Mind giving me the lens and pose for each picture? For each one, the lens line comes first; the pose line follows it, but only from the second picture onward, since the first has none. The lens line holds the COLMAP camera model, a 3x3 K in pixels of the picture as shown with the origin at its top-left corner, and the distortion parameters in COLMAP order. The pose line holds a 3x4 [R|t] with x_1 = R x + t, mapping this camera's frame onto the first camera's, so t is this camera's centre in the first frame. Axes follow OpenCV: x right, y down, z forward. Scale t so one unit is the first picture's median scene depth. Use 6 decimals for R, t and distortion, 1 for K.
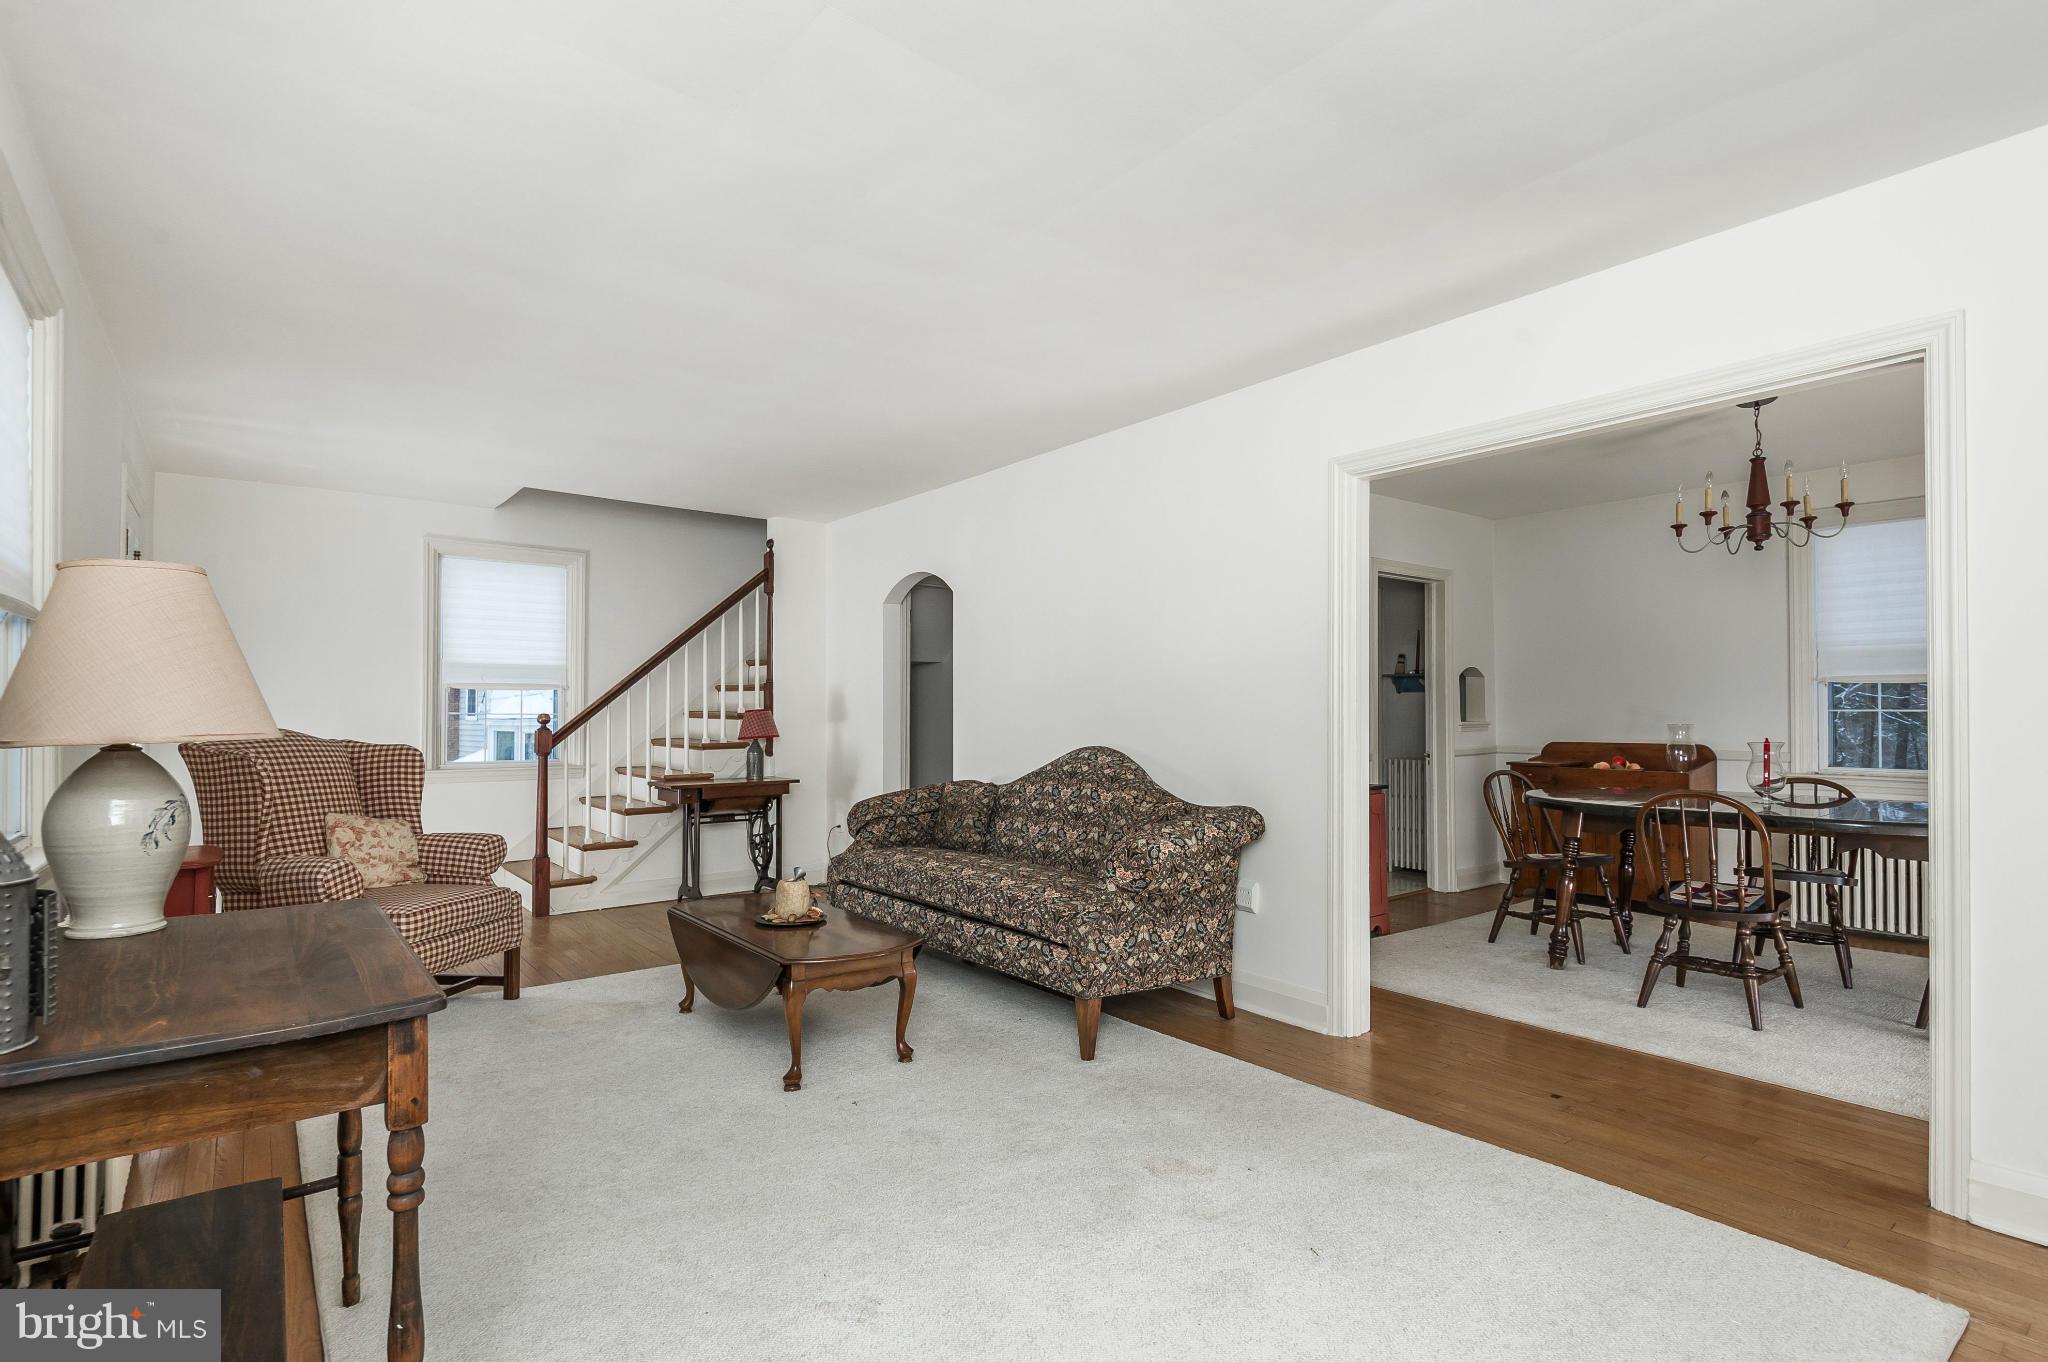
lens RADIAL K [[958.8, 0, 998.3], [0, 958.8, 706.4], [0, 0, 1]] dist [0.036099, -0.000165]
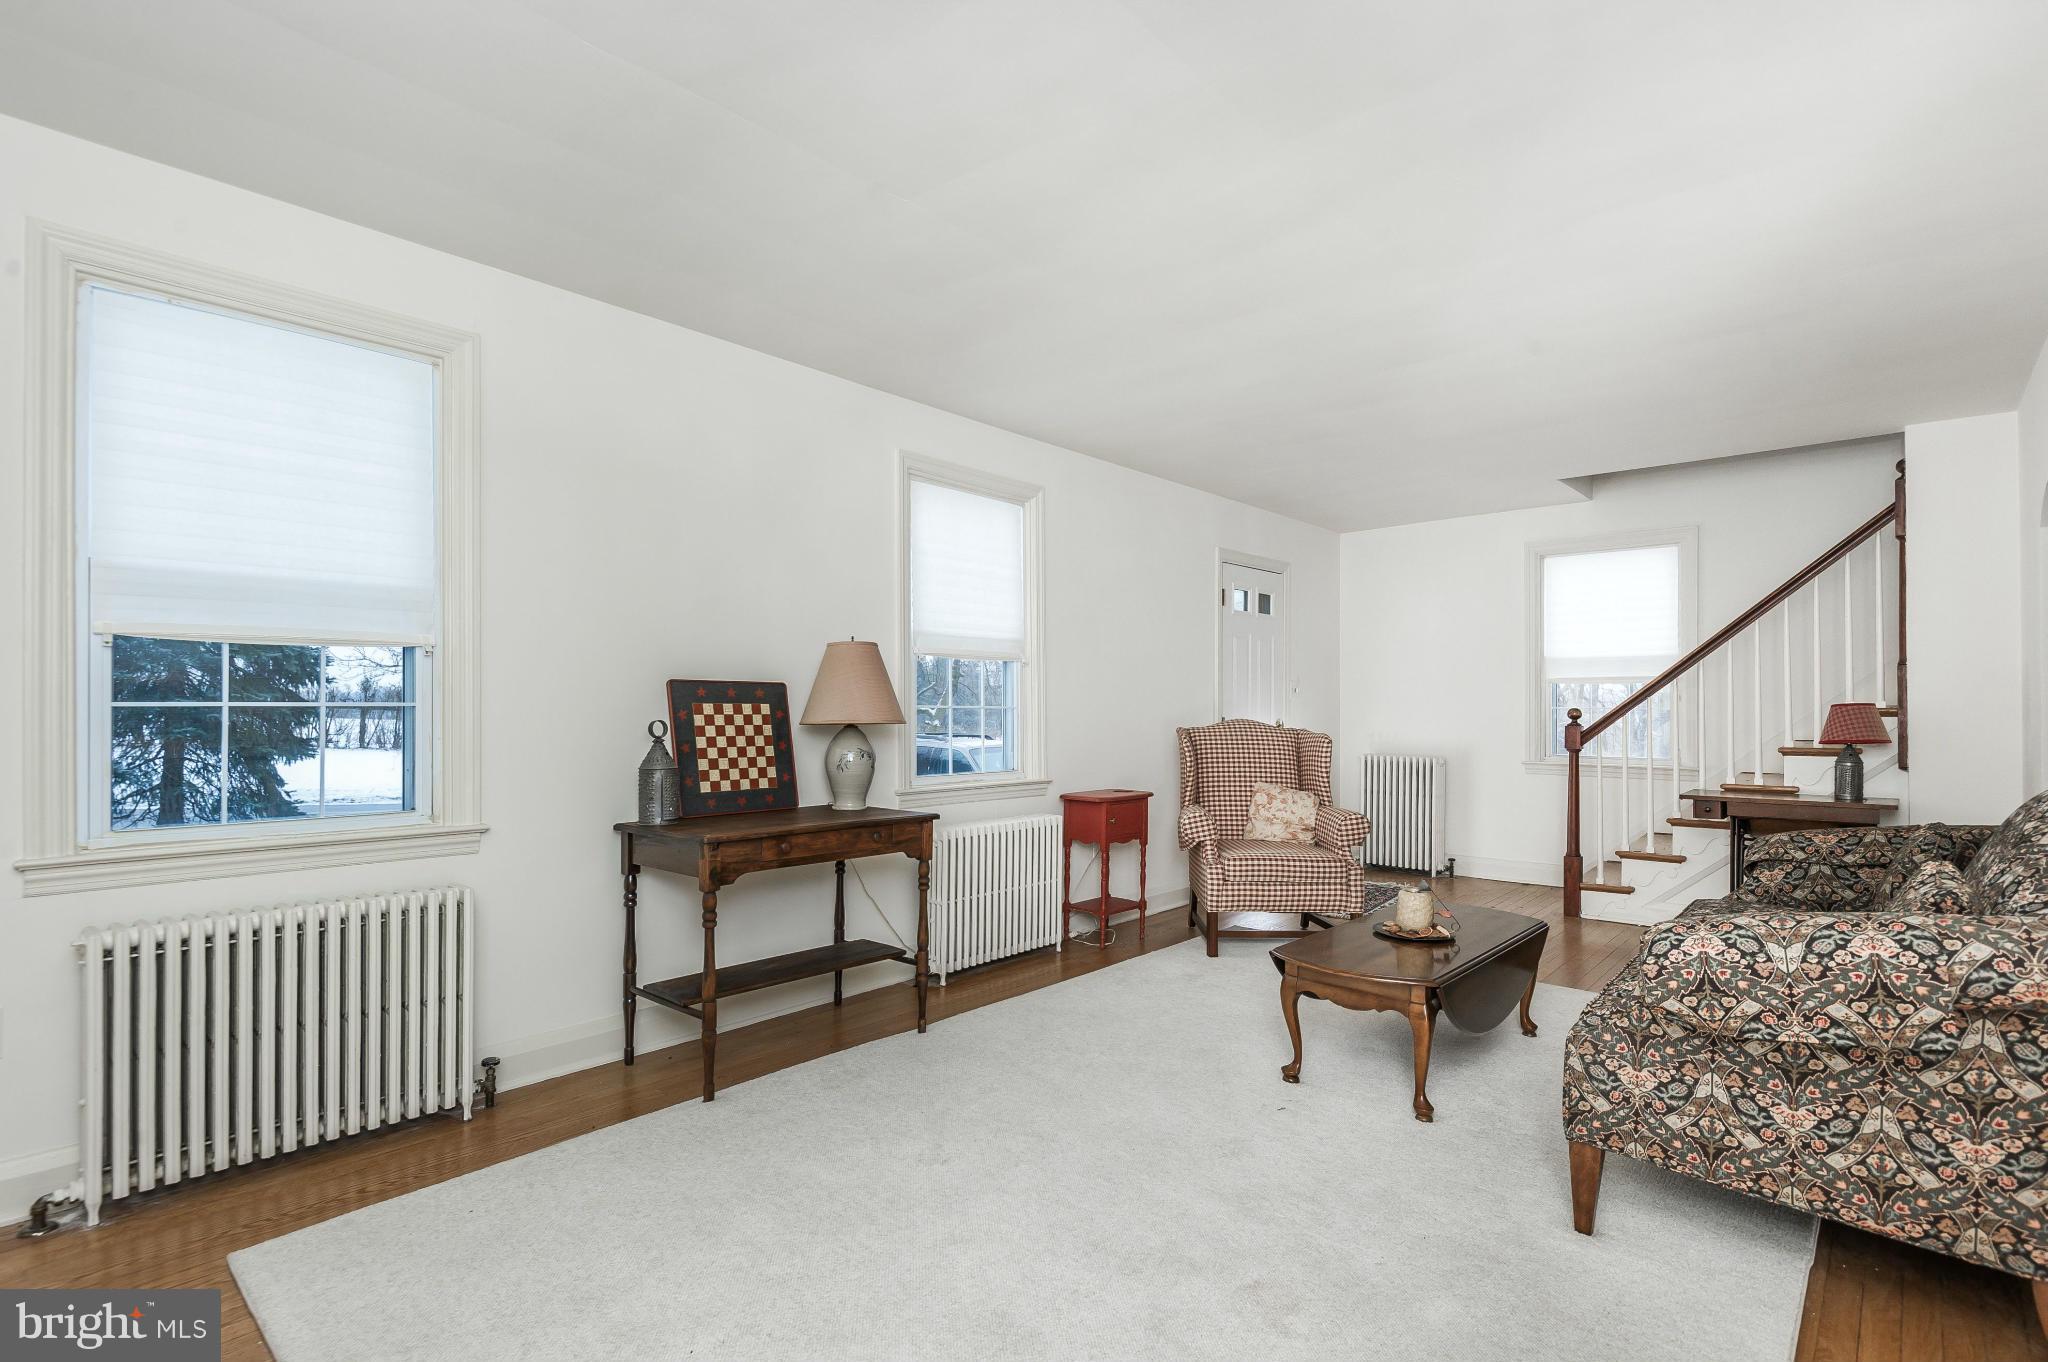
lens RADIAL K [[957.3, 0, 1017.3], [0, 957.3, 704.7], [0, 0, 1]] dist [-0.003207, -0.001014]
pose [[0.193119, -0.000517, -0.981175, 0.445601], [0.006358, 0.999980, 0.000724, -0.000603], [0.981155, -0.006378, 0.193118, 0.328440]]
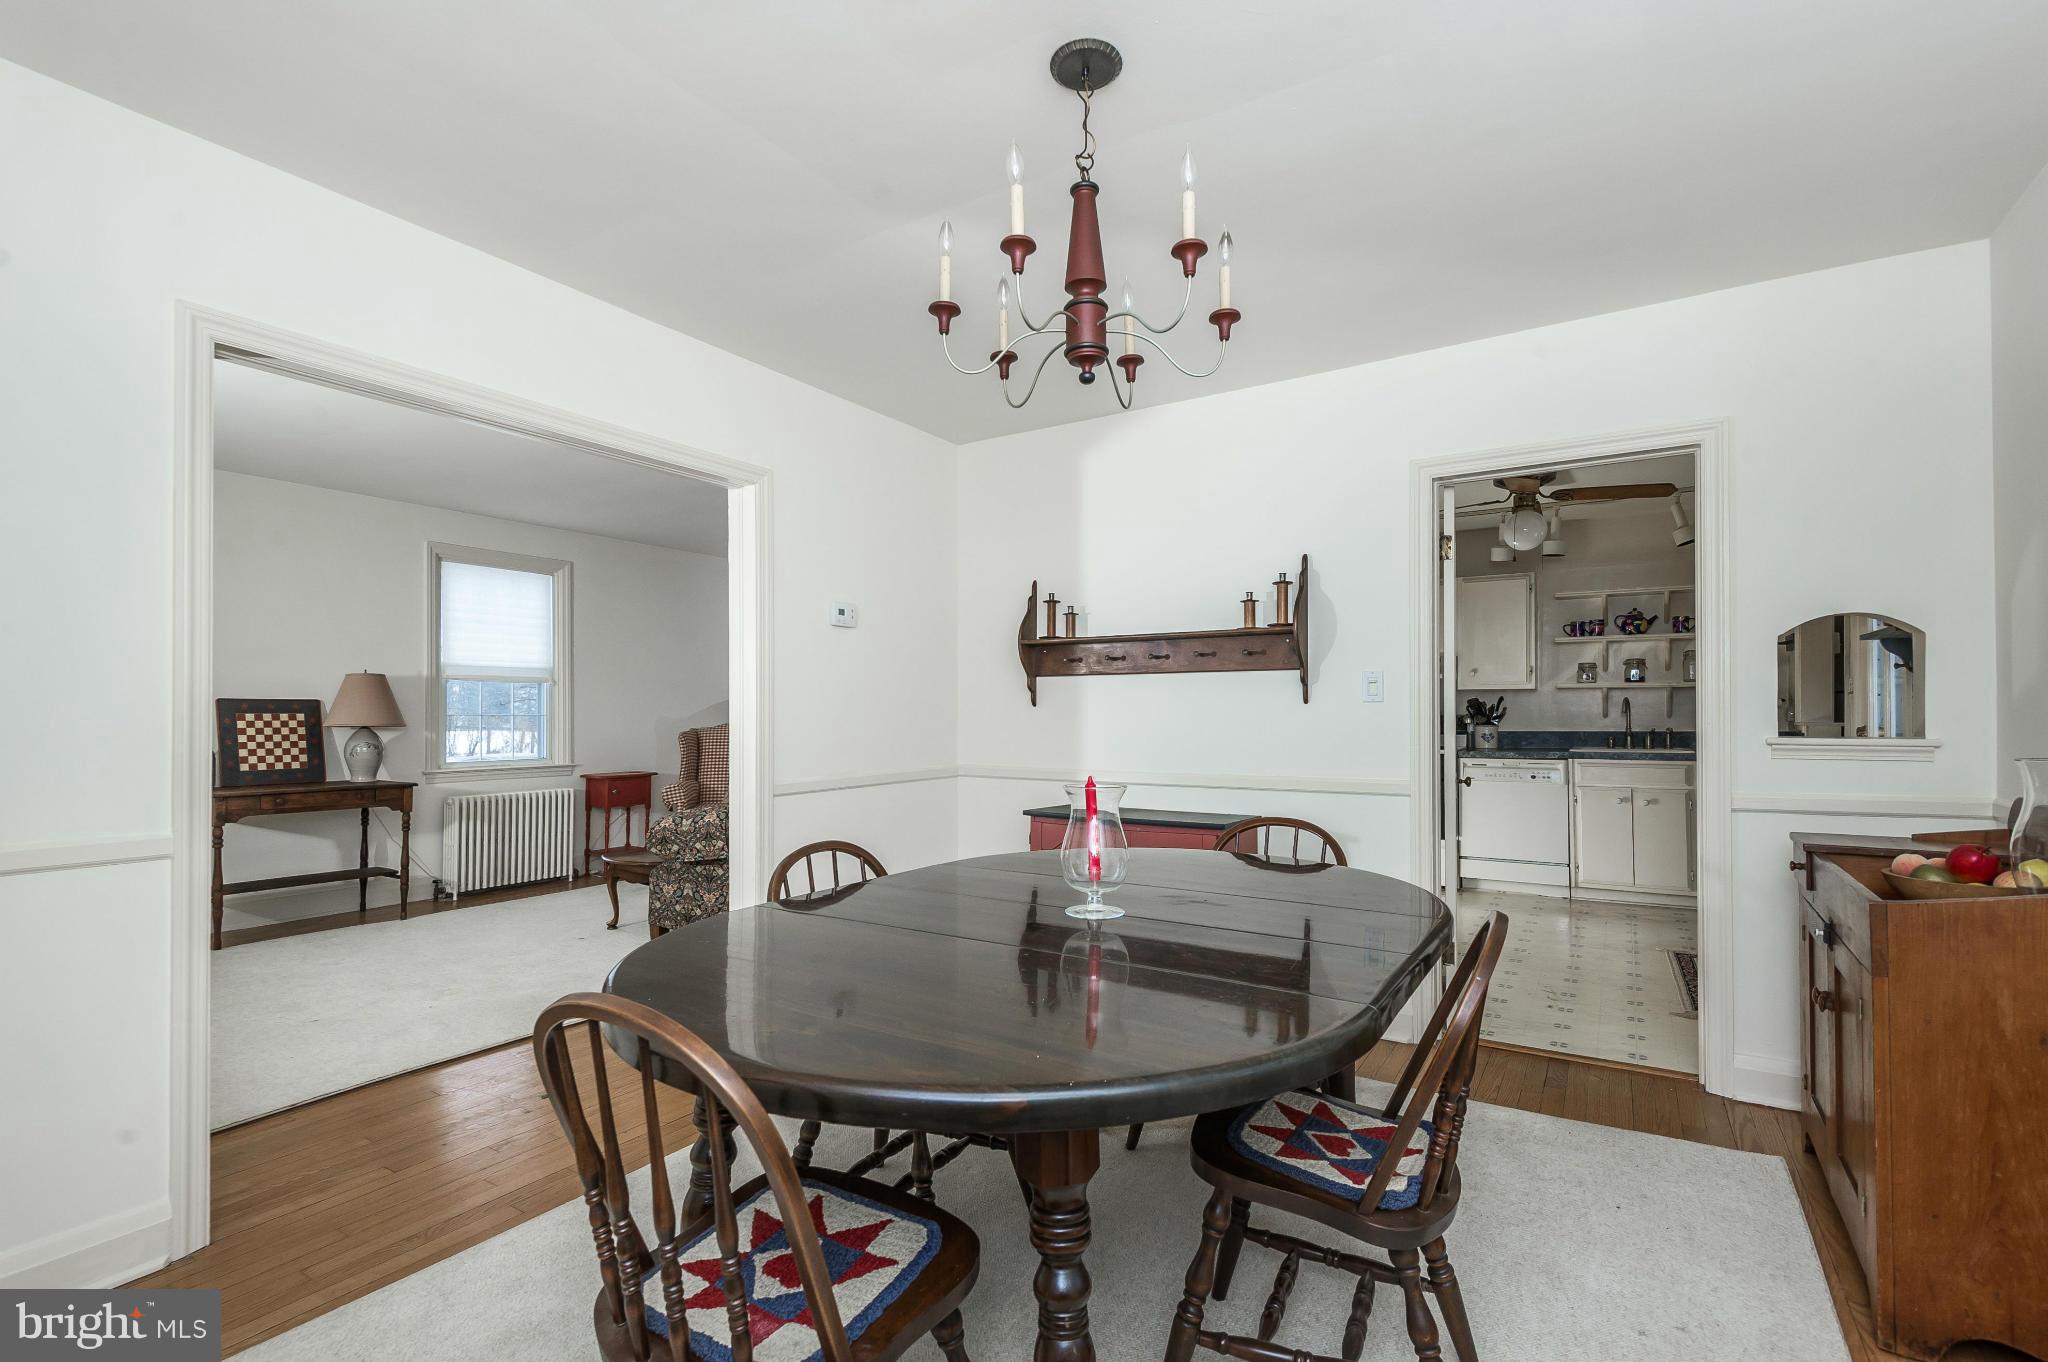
lens RADIAL K [[923.0, 0, 1034.9], [0, 923.0, 696.6], [0, 0, 1]] dist [-0.000288, -0.000420]
pose [[0.375557, -0.013518, -0.926701, 1.014286], [0.009620, 0.999897, -0.010687, -0.001944], [0.926749, -0.004901, 0.375648, 0.671552]]
